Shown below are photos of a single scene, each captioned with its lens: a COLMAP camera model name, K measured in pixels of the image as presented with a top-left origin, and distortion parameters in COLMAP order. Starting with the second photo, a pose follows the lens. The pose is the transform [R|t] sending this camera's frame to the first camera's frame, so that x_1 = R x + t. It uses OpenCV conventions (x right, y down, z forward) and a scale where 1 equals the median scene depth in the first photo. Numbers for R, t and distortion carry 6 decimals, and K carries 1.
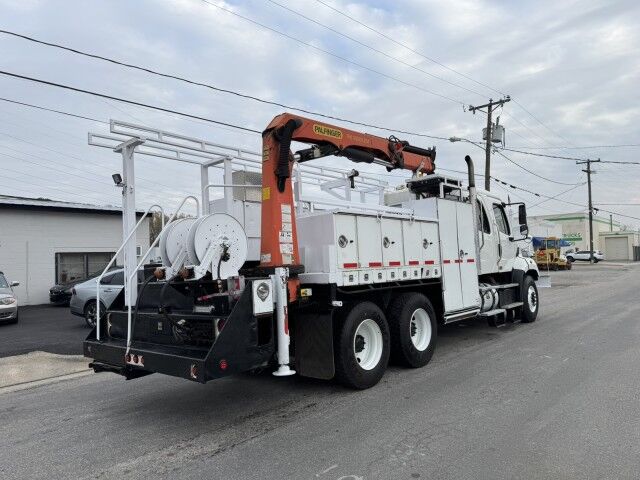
lens RADIAL K [[454.9, 0, 327.4], [0, 454.9, 236.8], [0, 0, 1]] dist [0.037994, -0.004157]
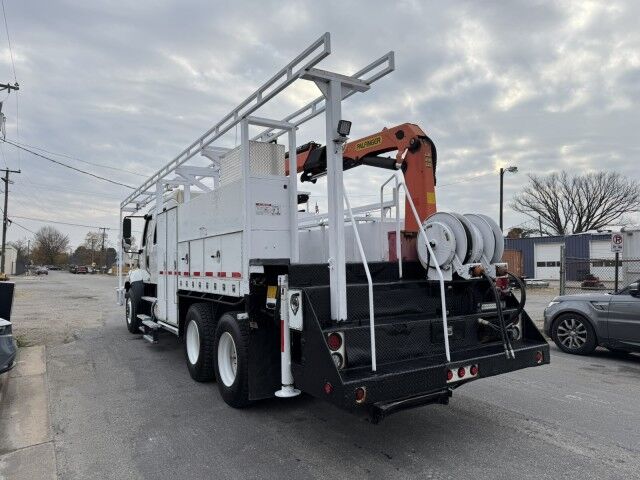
lens RADIAL K [[453.1, 0, 320.0], [0, 453.1, 240.0], [0, 0, 1]] dist [0.010262, -0.000979]
pose [[0.262742, 0.096114, 0.960067, -1.005755], [-0.066389, 0.994469, -0.081389, 0.087721], [-0.962580, -0.042353, 0.267669, 0.807113]]
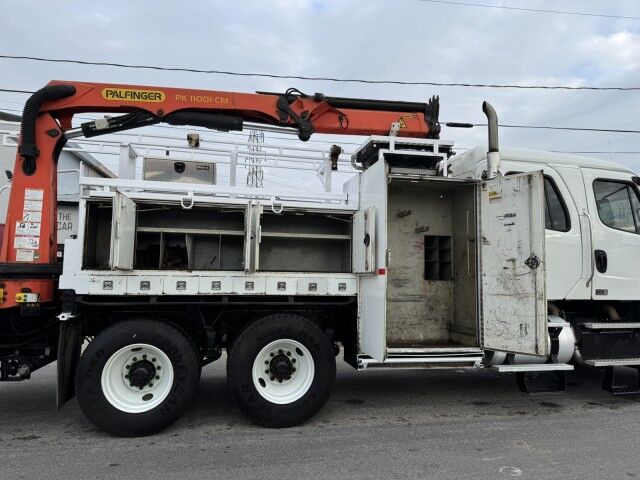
lens RADIAL K [[454.9, 0, 327.4], [0, 454.9, 236.8], [0, 0, 1]] dist [0.037994, -0.004157]
pose [[0.804779, 0.008918, -0.593508, 0.708663], [-0.012767, 0.999916, -0.002287, 0.008869], [0.593438, 0.009418, 0.804825, 0.547955]]
